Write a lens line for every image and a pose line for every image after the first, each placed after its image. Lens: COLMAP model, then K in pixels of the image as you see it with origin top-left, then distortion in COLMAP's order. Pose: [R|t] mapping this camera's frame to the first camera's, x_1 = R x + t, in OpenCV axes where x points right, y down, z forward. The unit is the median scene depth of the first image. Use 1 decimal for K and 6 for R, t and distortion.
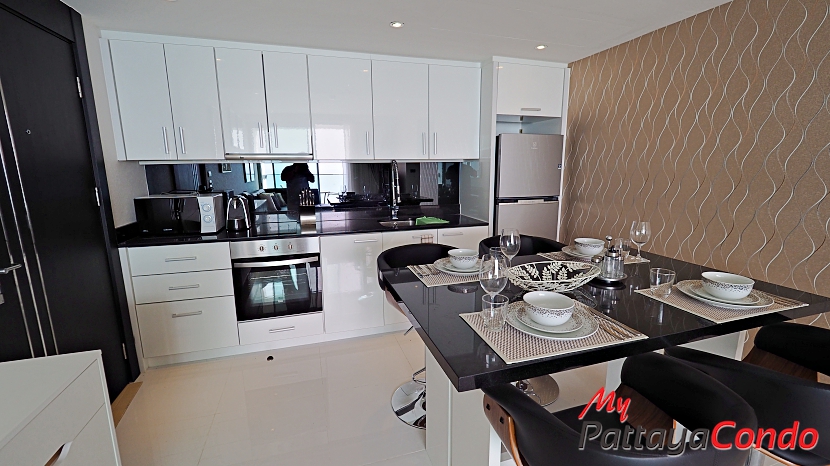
lens RADIAL K [[347.6, 0, 413.6], [0, 347.6, 228.1], [0, 0, 1]] dist [-0.000249, 0.000082]
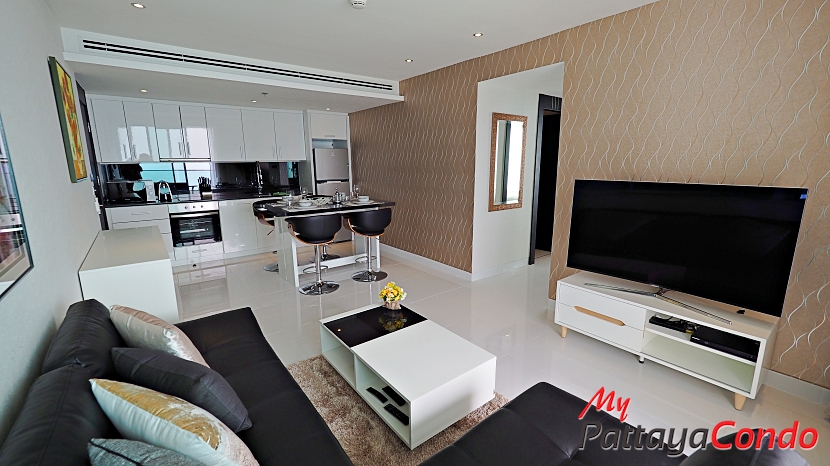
lens RADIAL K [[347.6, 0, 413.6], [0, 347.6, 228.1], [0, 0, 1]] dist [-0.000249, 0.000082]
pose [[0.935569, -0.066328, 0.346858, 0.066396], [0.062911, 0.997796, 0.021114, 0.207409], [-0.347494, 0.002067, 0.937680, -1.225624]]
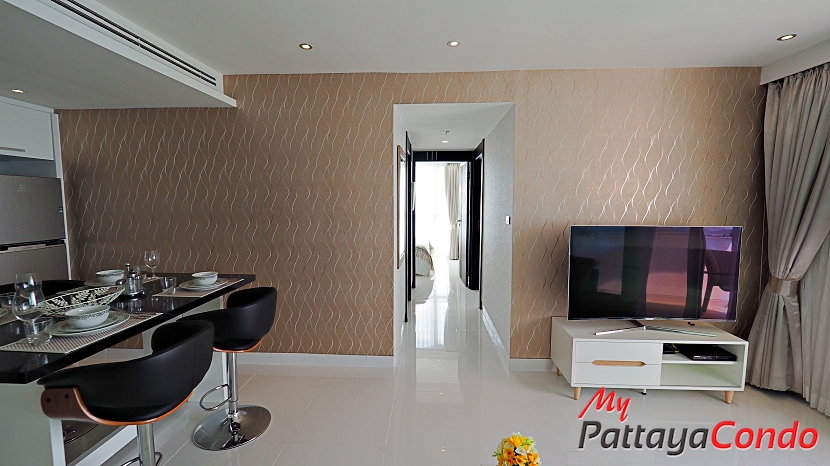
lens RADIAL K [[339.9, 0, 410.4], [0, 339.9, 228.3], [0, 0, 1]] dist [-0.009593, -0.000042]
pose [[0.340158, -0.070323, 0.937735, -0.174642], [0.160256, 0.986948, 0.015882, 0.025482], [-0.926612, 0.144875, 0.346988, -0.304100]]
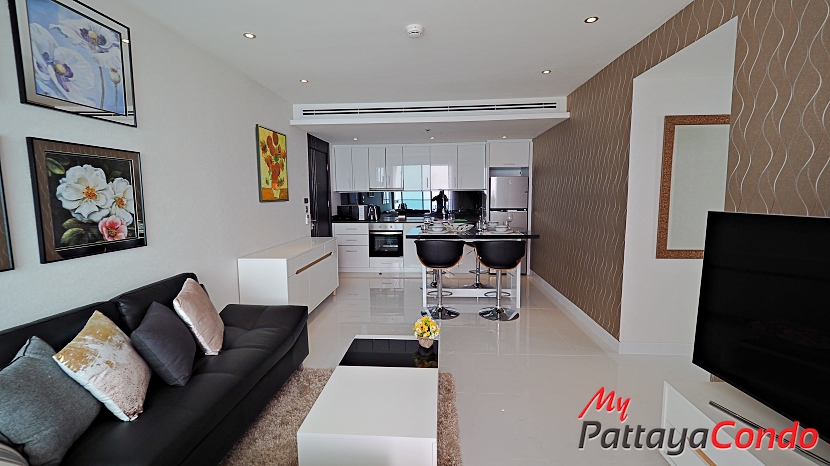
lens RADIAL K [[347.6, 0, 413.6], [0, 347.6, 228.1], [0, 0, 1]] dist [-0.000249, 0.000082]
pose [[0.930410, 0.030811, -0.365222, 0.654650], [-0.059031, 0.996048, -0.066356, 0.211674], [0.361734, 0.083298, 0.928553, -1.145675]]
